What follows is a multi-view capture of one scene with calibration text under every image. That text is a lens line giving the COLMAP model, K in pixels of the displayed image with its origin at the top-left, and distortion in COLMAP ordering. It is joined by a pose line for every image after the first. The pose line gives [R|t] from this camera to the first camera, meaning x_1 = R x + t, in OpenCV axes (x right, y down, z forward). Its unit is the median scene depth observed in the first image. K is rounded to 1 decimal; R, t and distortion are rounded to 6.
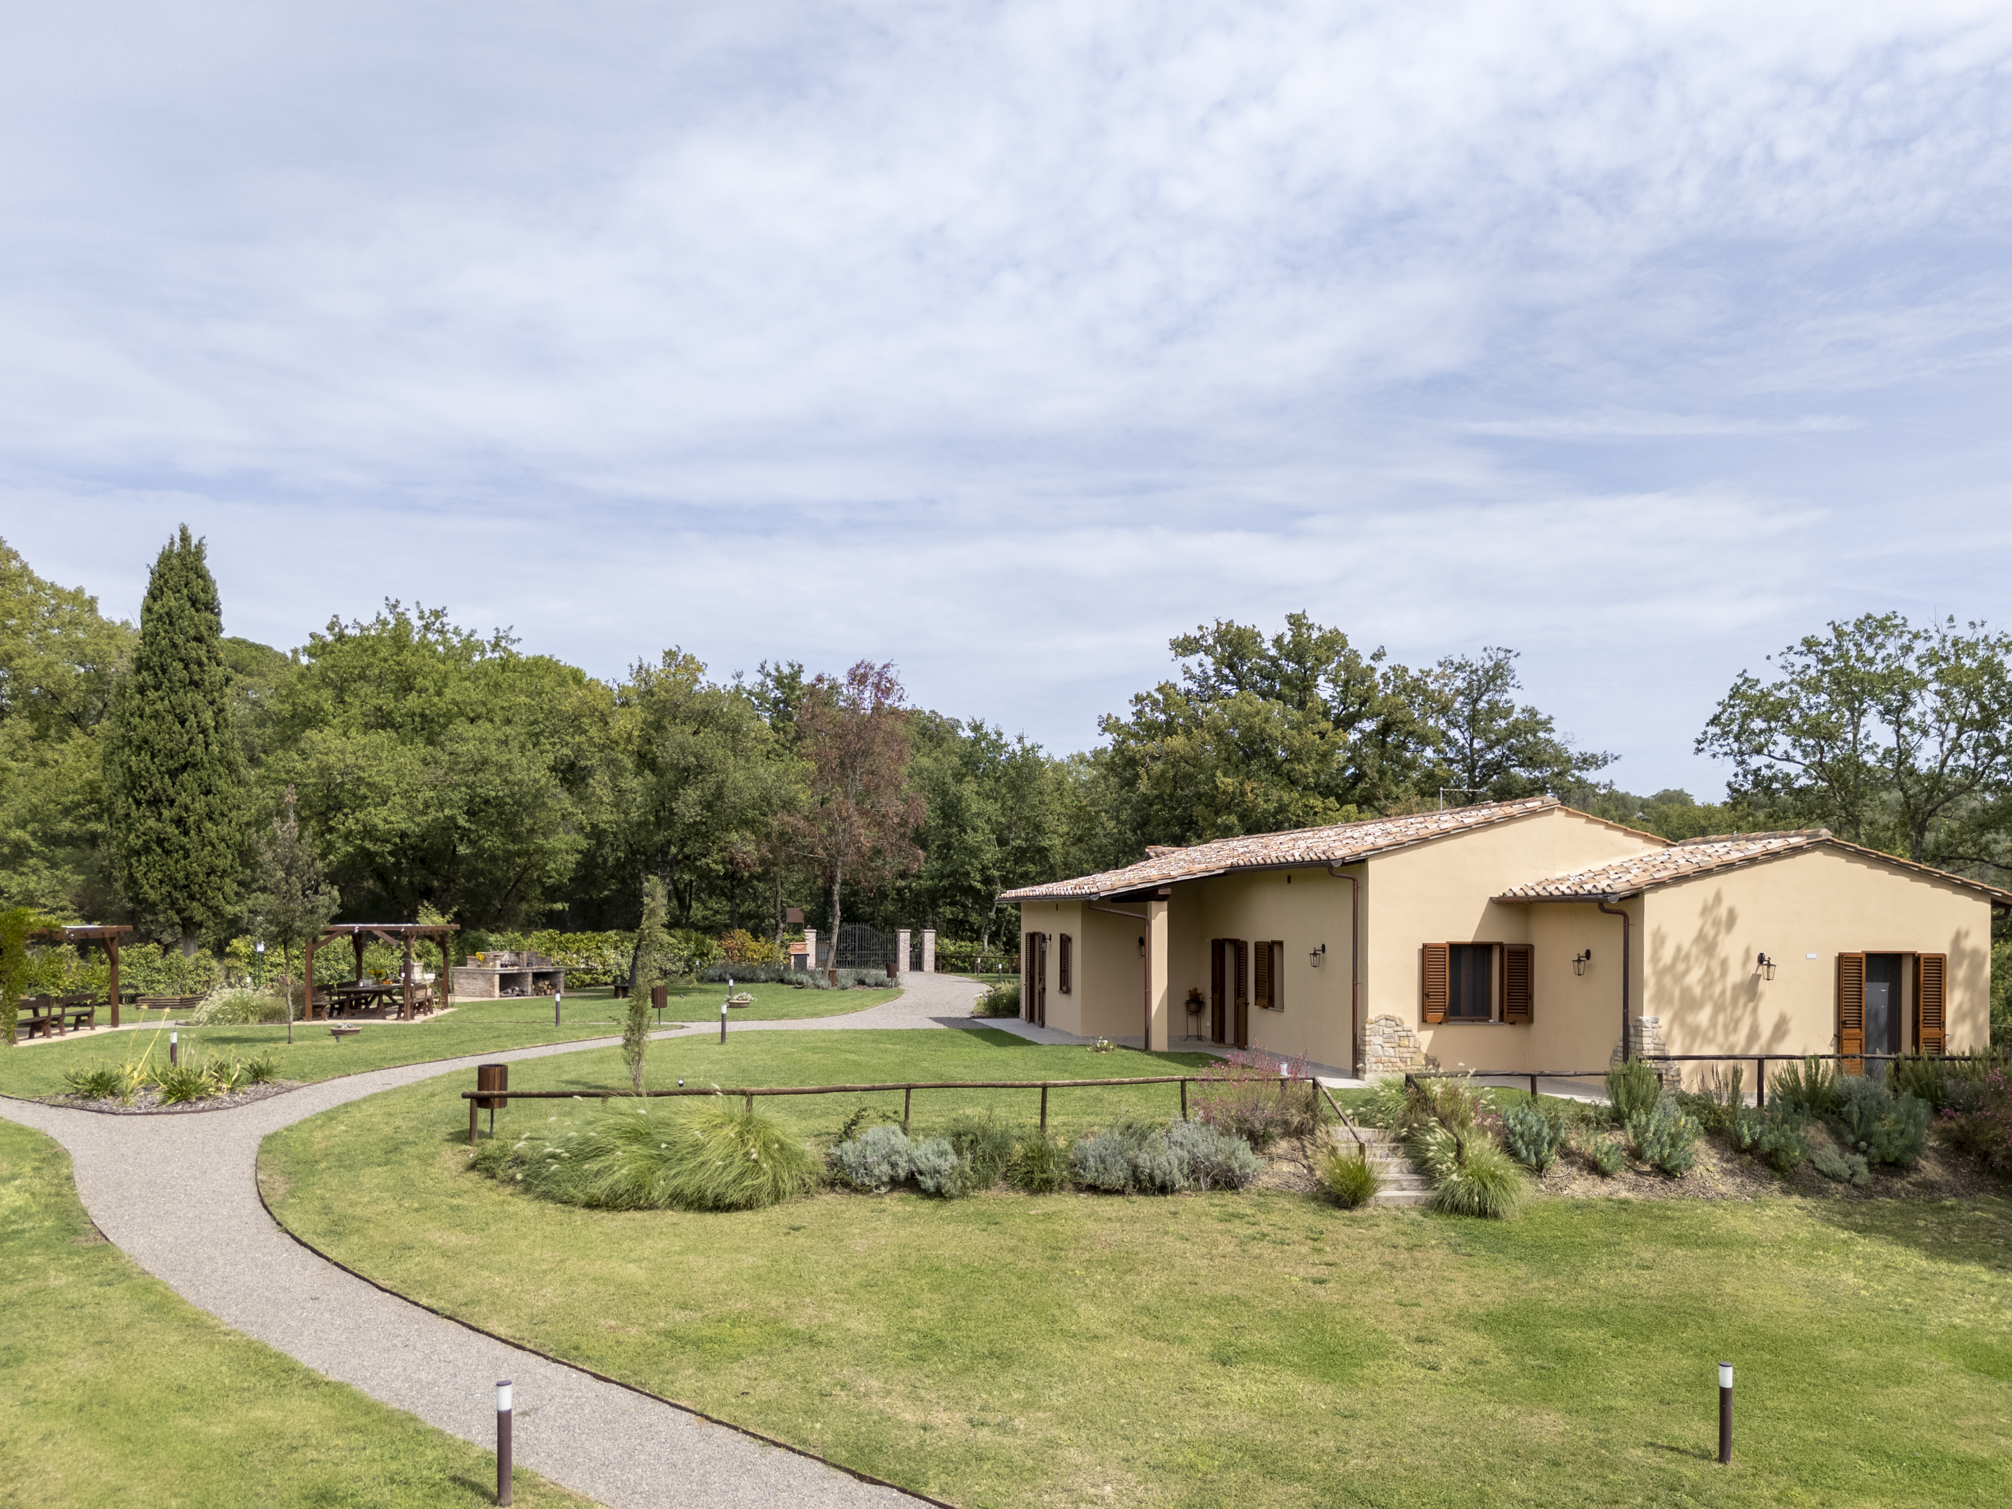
lens RADIAL K [[1531.0, 0, 1071.0], [0, 1531.0, 895.5], [0, 0, 1]] dist [0.069321, -0.054629]
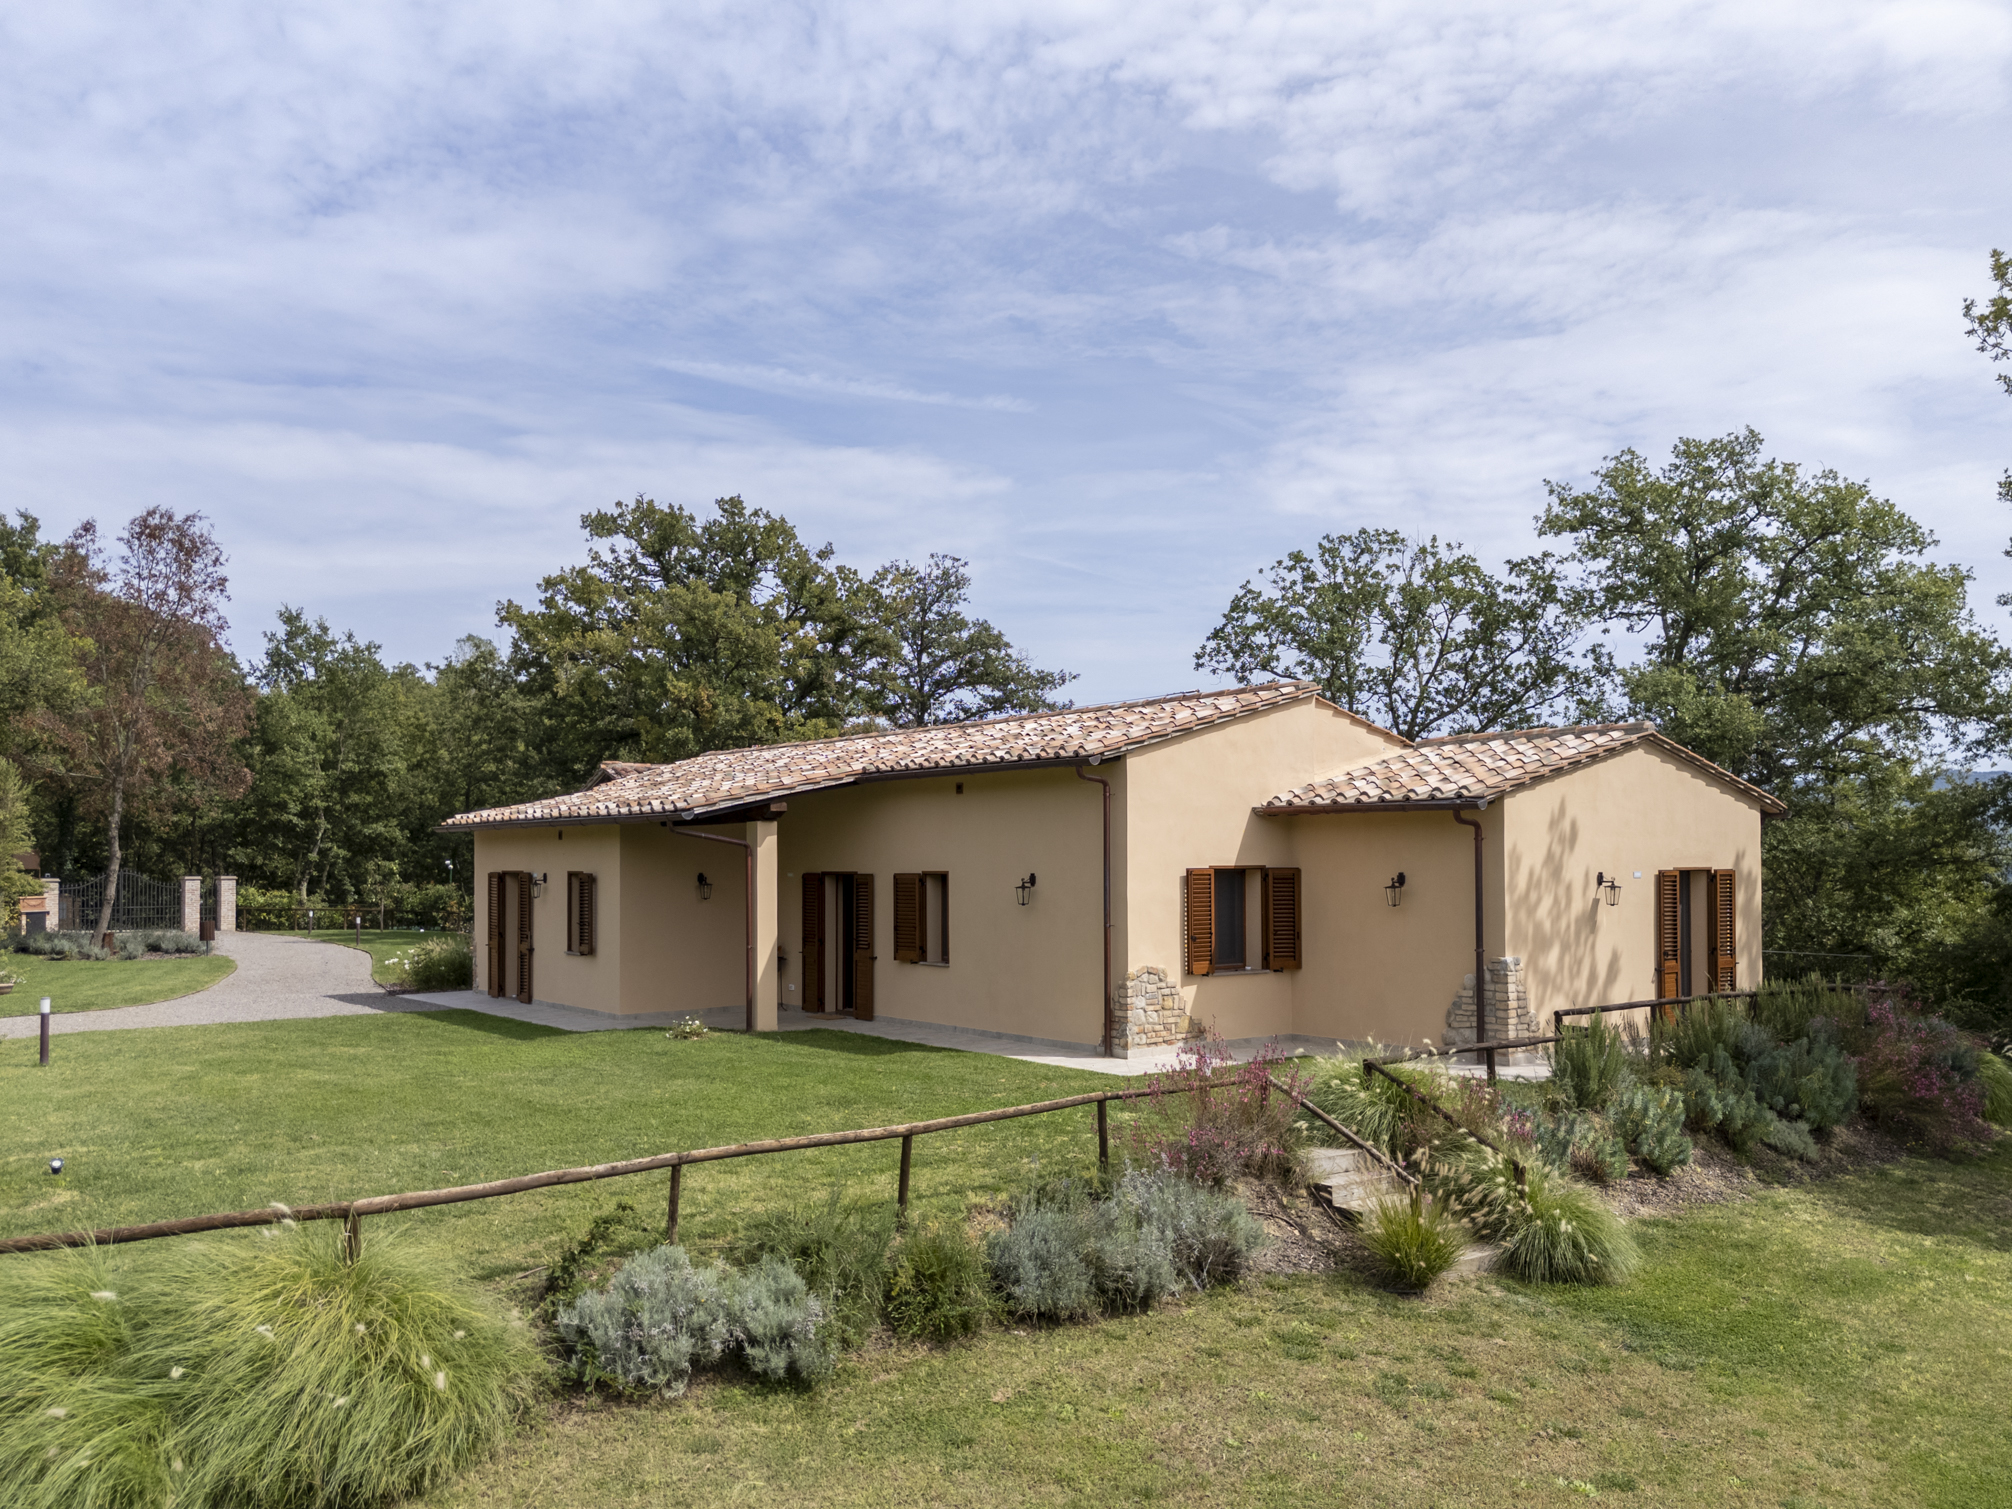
lens RADIAL K [[1531.0, 0, 986.0], [0, 1531.0, 836.5], [0, 0, 1]] dist [0.069321, -0.054629]
pose [[0.916056, -0.009542, 0.400937, -0.090873], [0.009601, 0.999952, 0.001862, 0.007350], [-0.400936, 0.002143, 0.916104, 0.206461]]
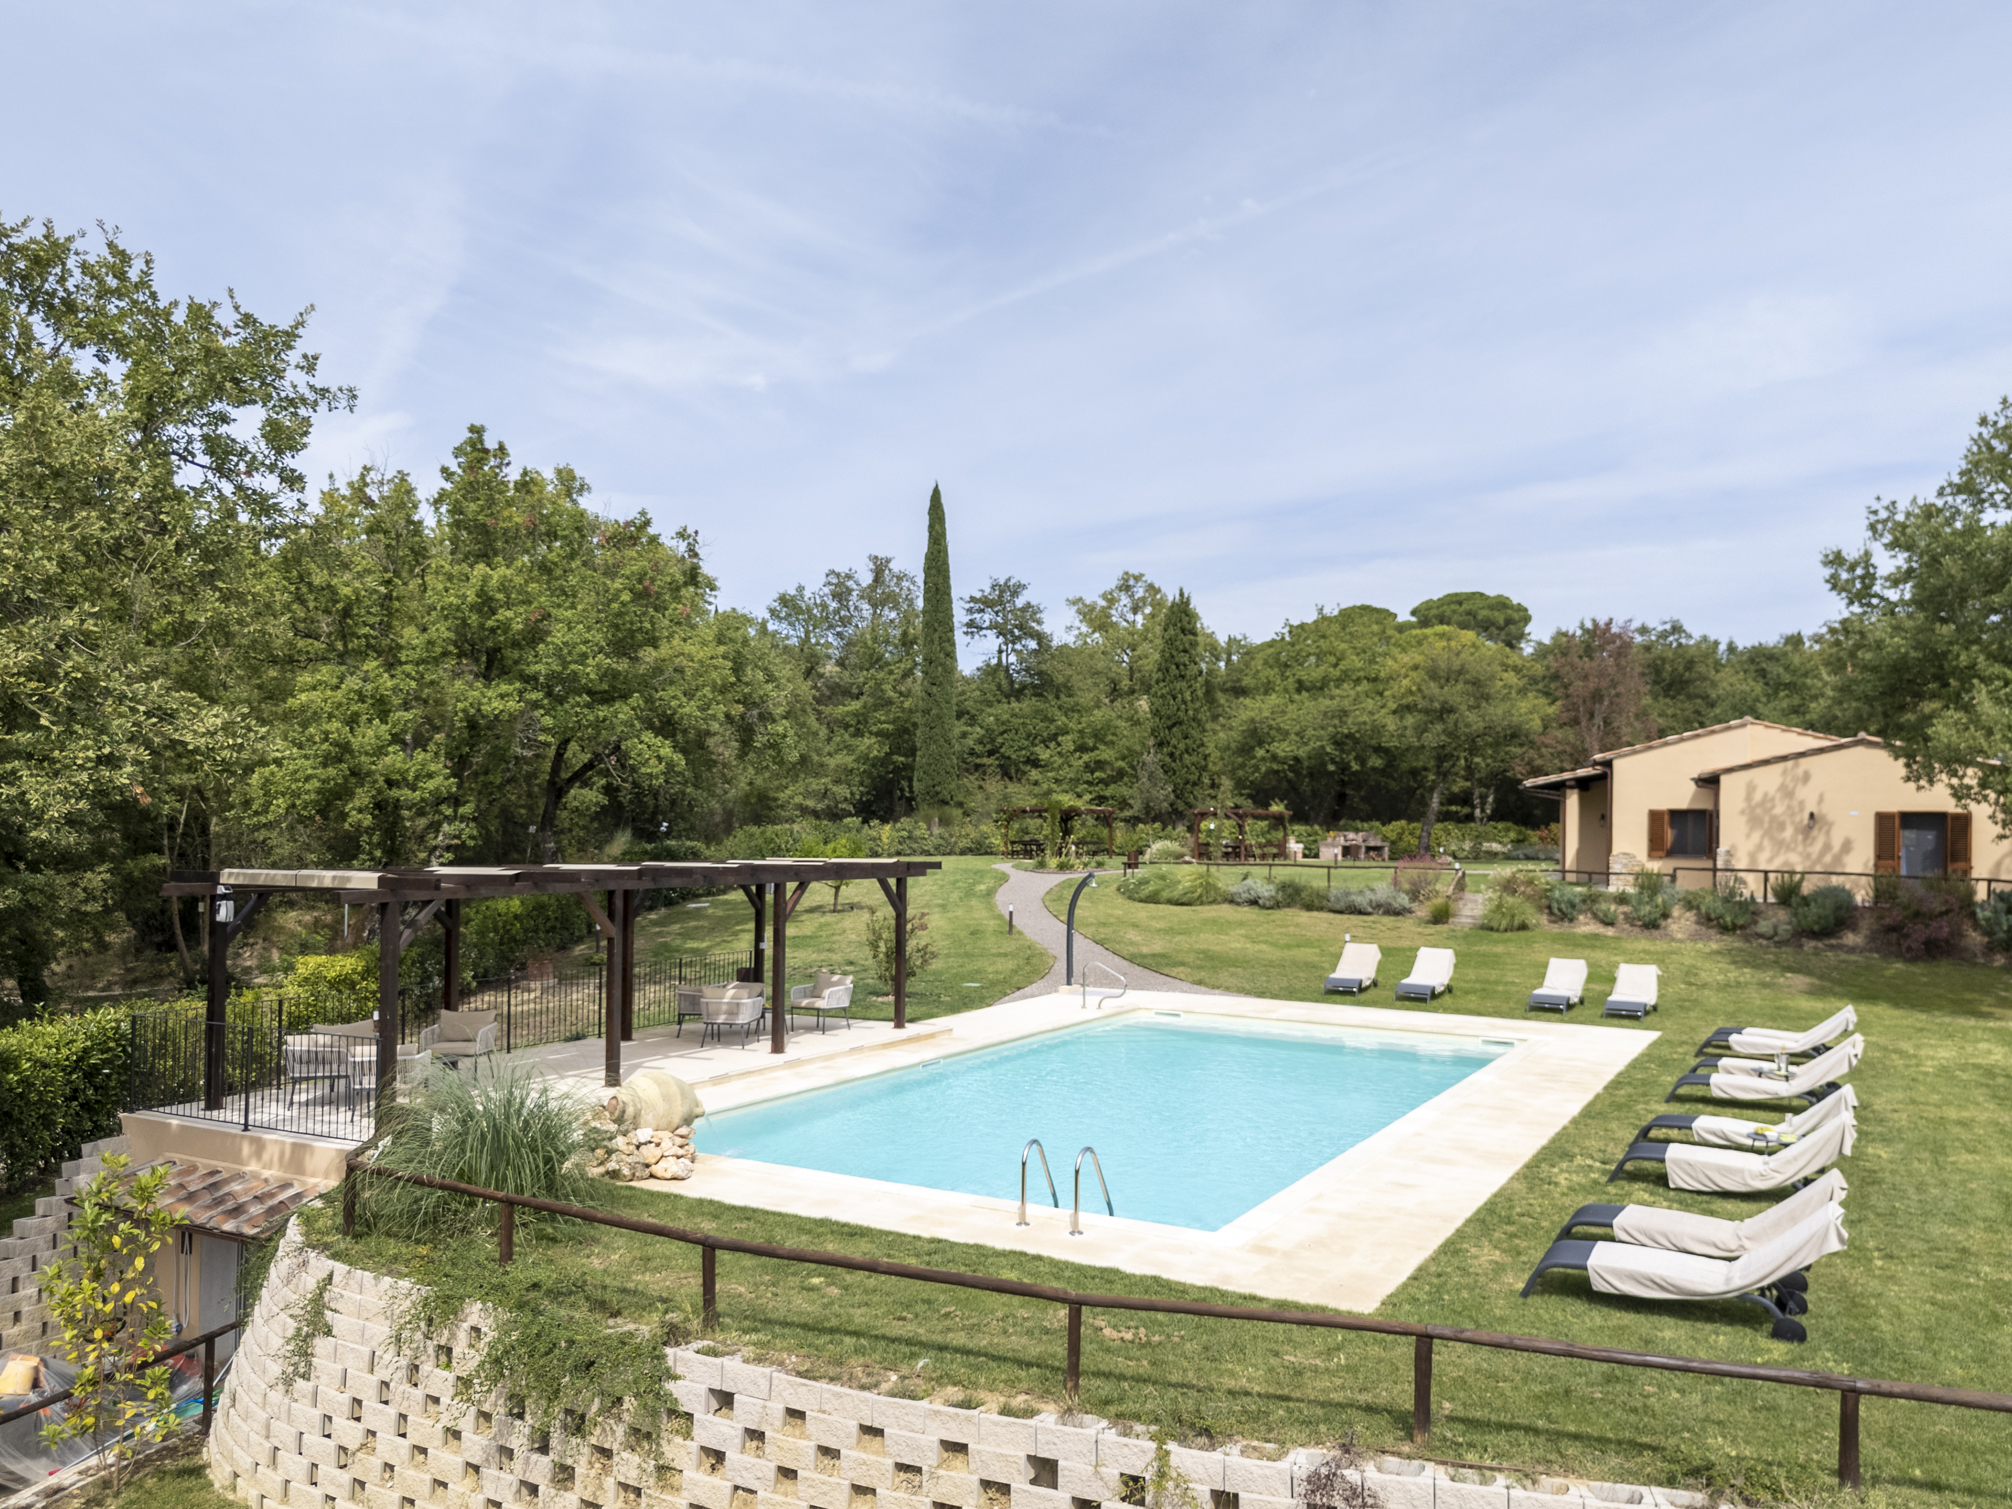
lens RADIAL K [[1531.0, 0, 1006.9], [0, 1531.0, 809.1], [0, 0, 1]] dist [0.069321, -0.054629]
pose [[0.718727, -0.002015, -0.695289, 0.512409], [-0.000453, 0.999994, -0.003366, 0.020664], [0.695292, 0.002734, 0.718722, -0.394277]]
